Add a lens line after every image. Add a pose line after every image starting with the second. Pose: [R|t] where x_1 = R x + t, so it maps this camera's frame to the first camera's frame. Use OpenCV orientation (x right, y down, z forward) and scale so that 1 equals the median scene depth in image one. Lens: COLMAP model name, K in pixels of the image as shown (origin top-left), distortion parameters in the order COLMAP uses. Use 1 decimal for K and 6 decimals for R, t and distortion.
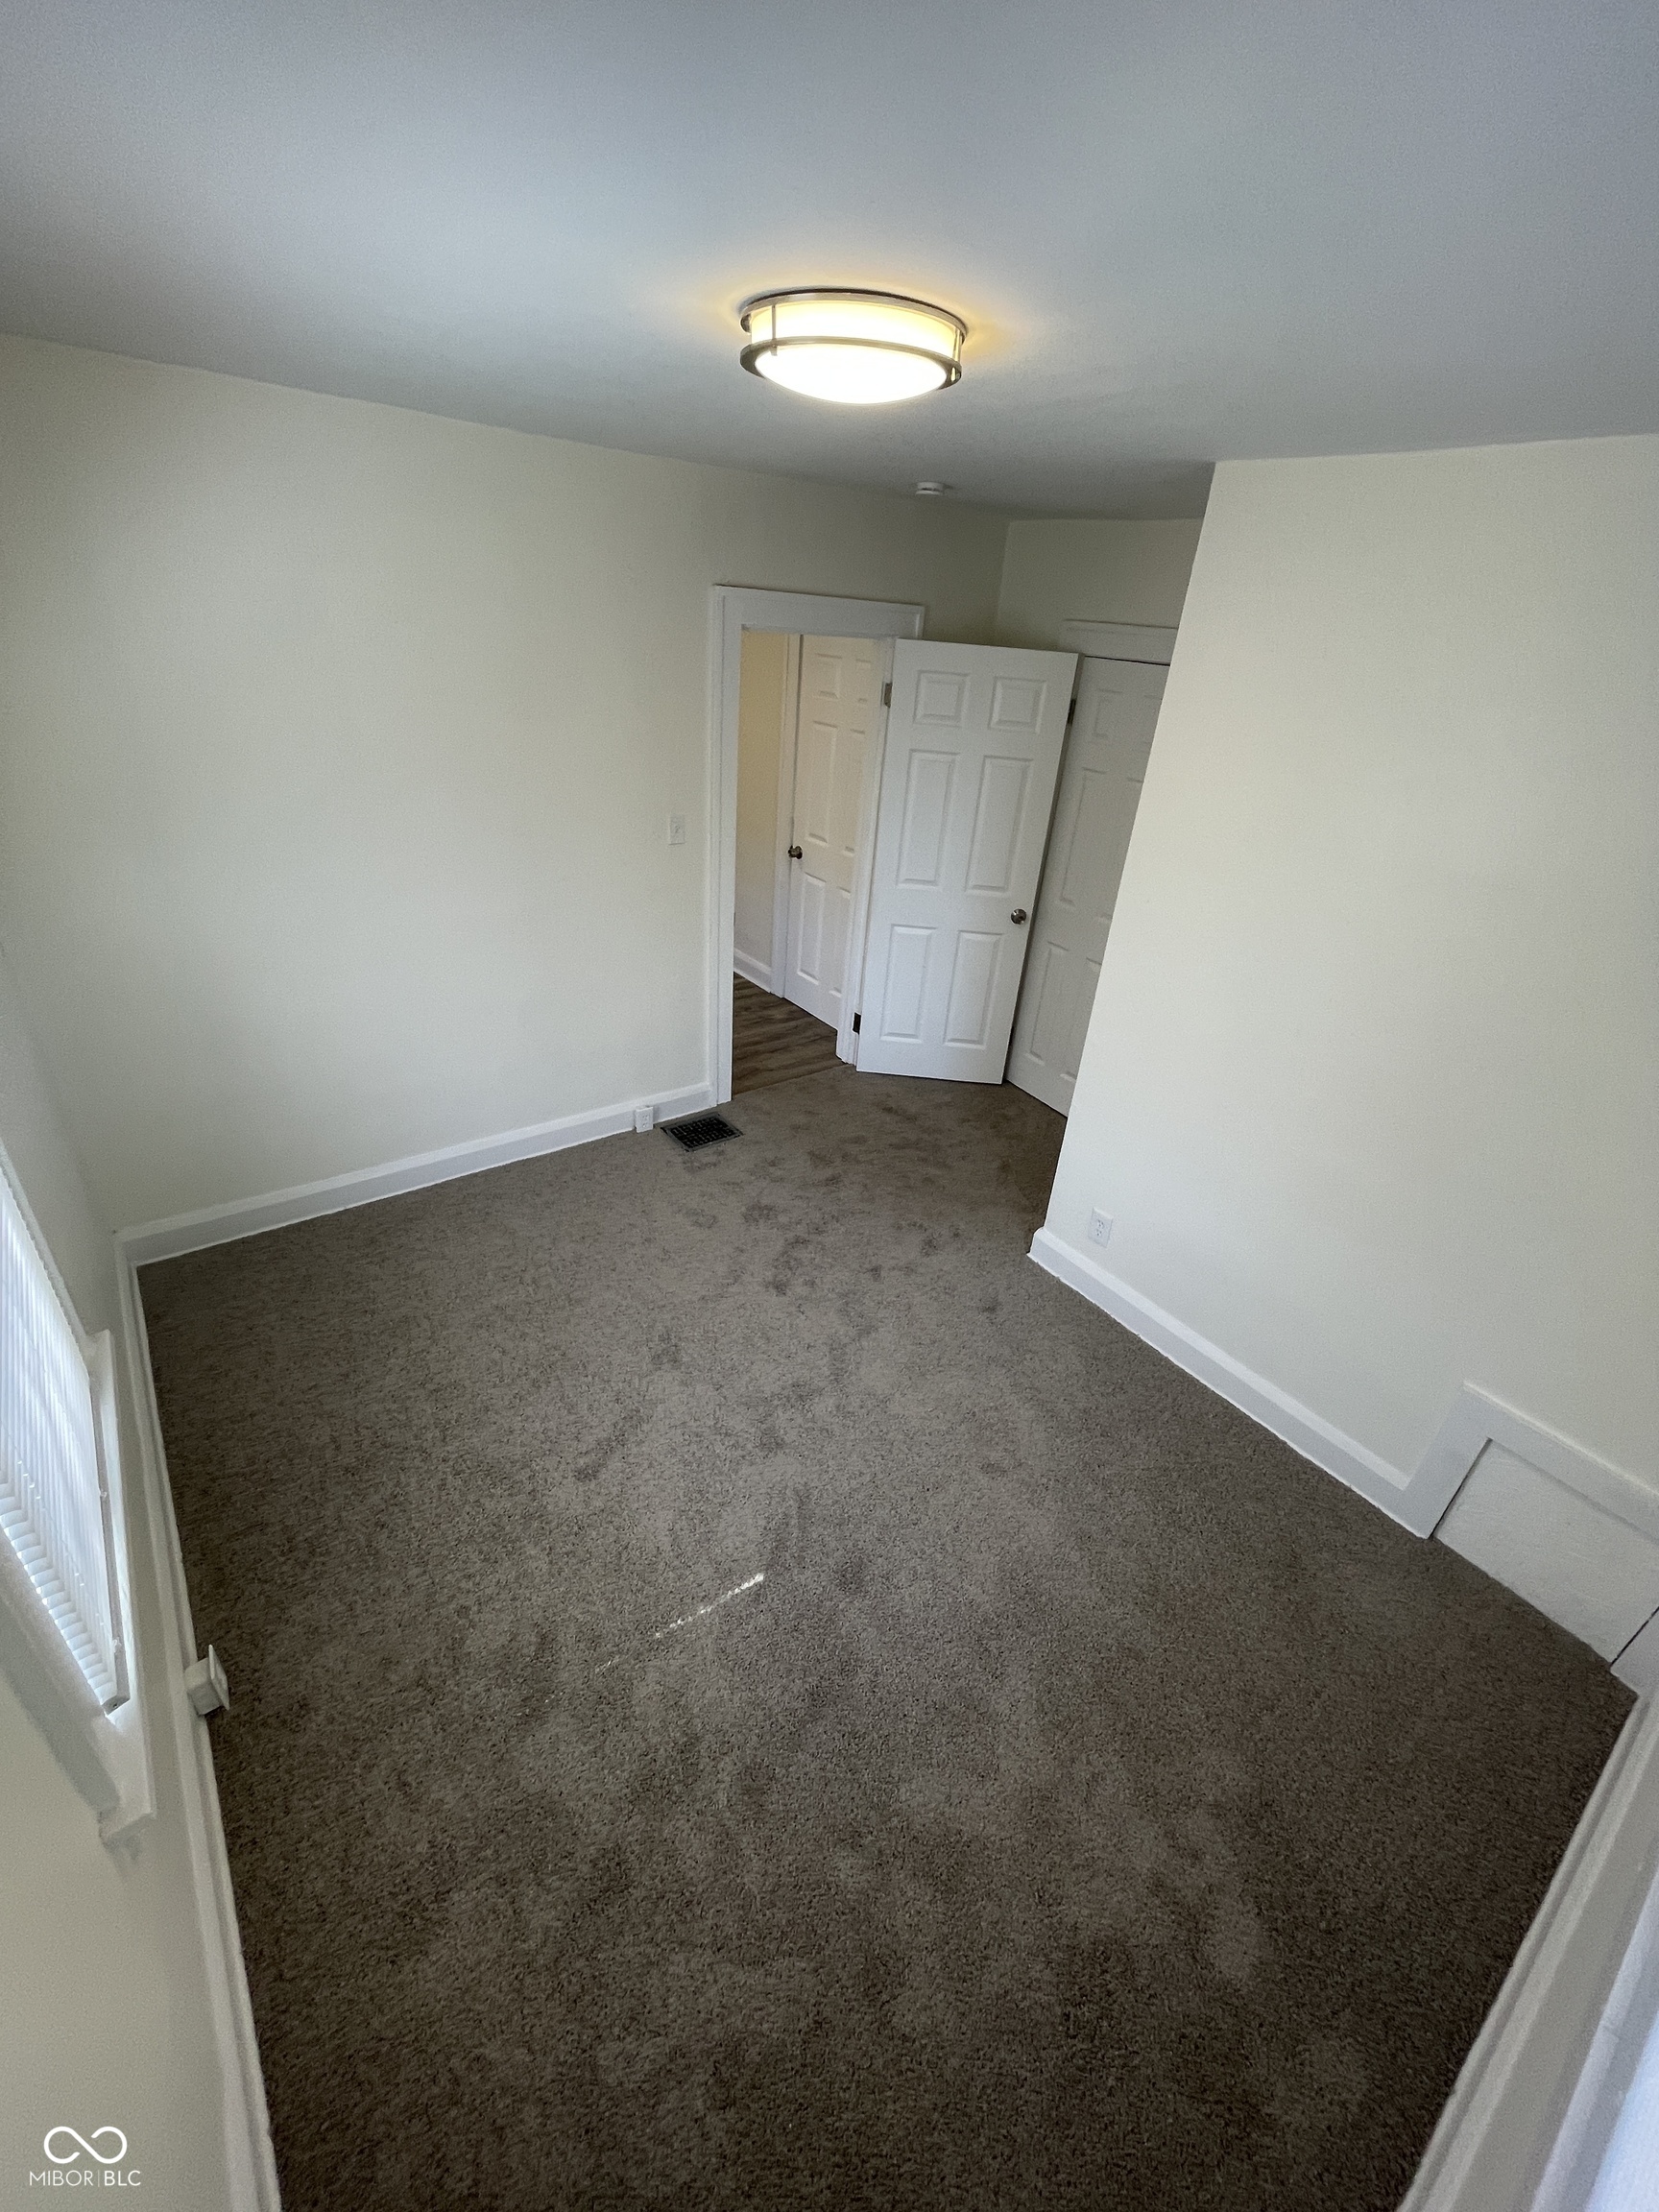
lens RADIAL K [[897.1, 0, 835.9], [0, 897.1, 1100.0], [0, 0, 1]] dist [-0.000332, -0.000117]
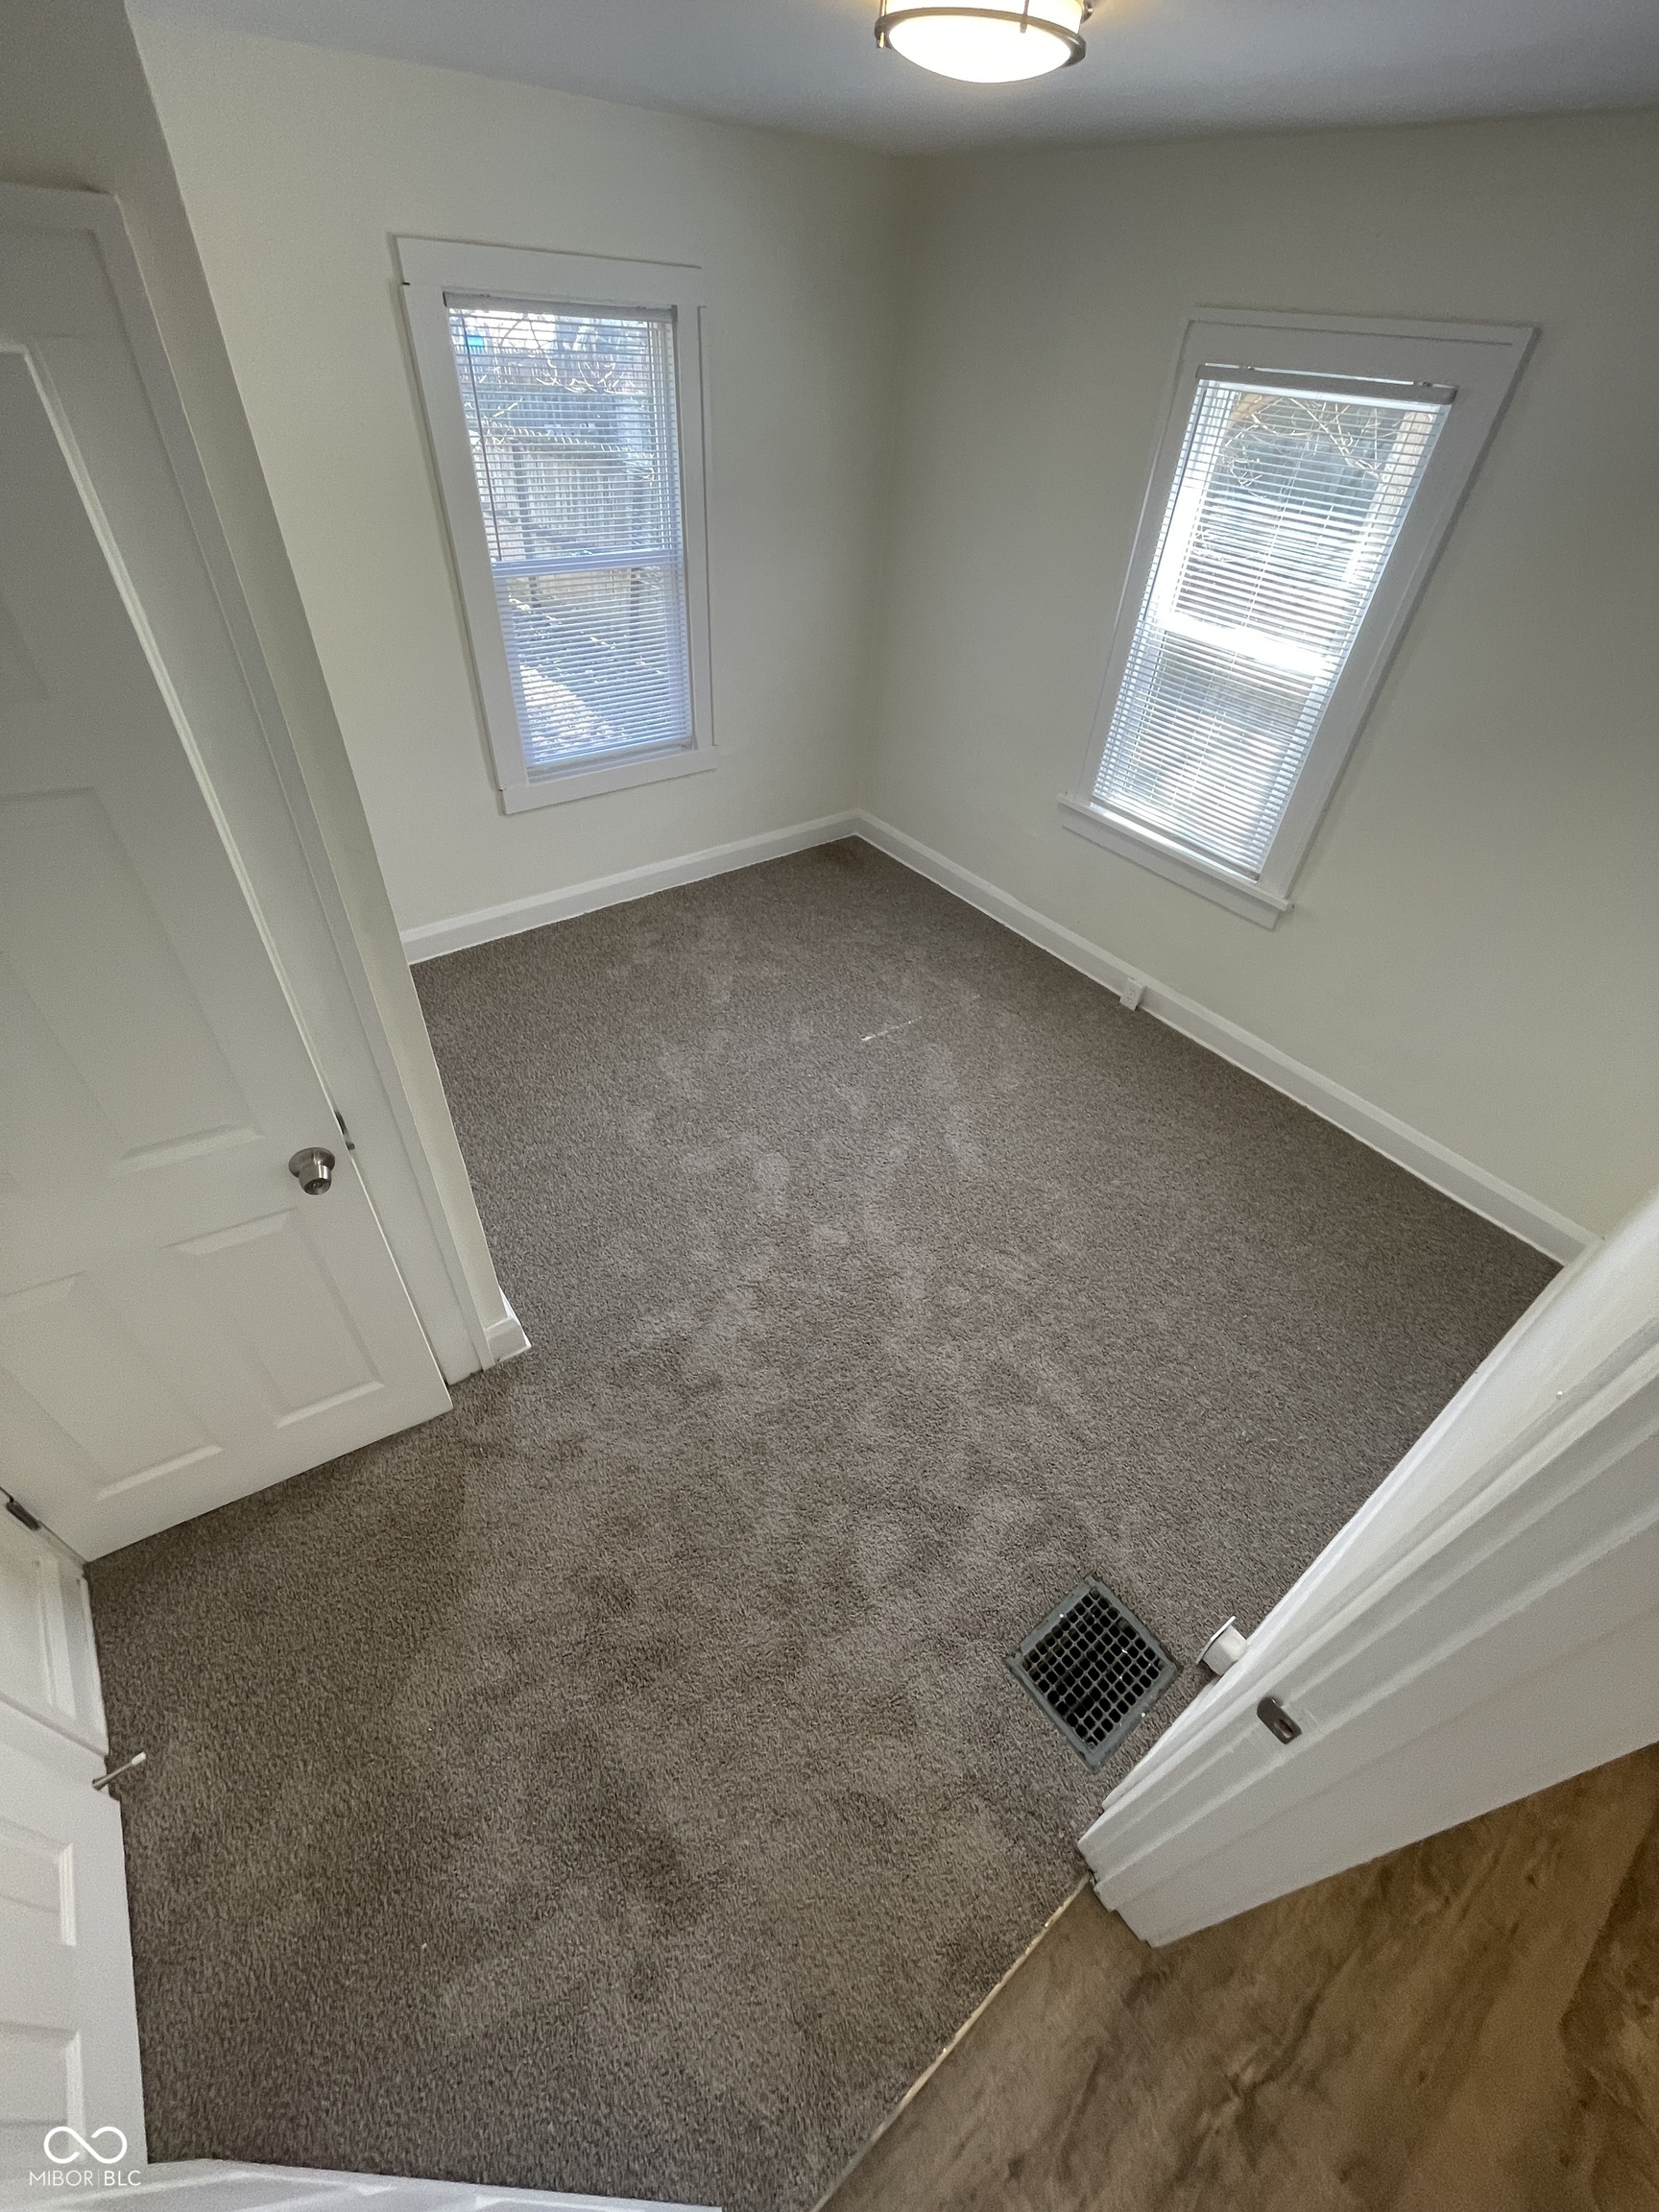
lens RADIAL K [[897.1, 0, 835.9], [0, 897.1, 1100.0], [0, 0, 1]] dist [-0.000332, -0.000117]
pose [[-0.985626, -0.119134, -0.119788, 0.078560], [-0.155729, 0.365761, 0.917588, -0.501198], [-0.065502, 0.923053, -0.379056, 0.970235]]
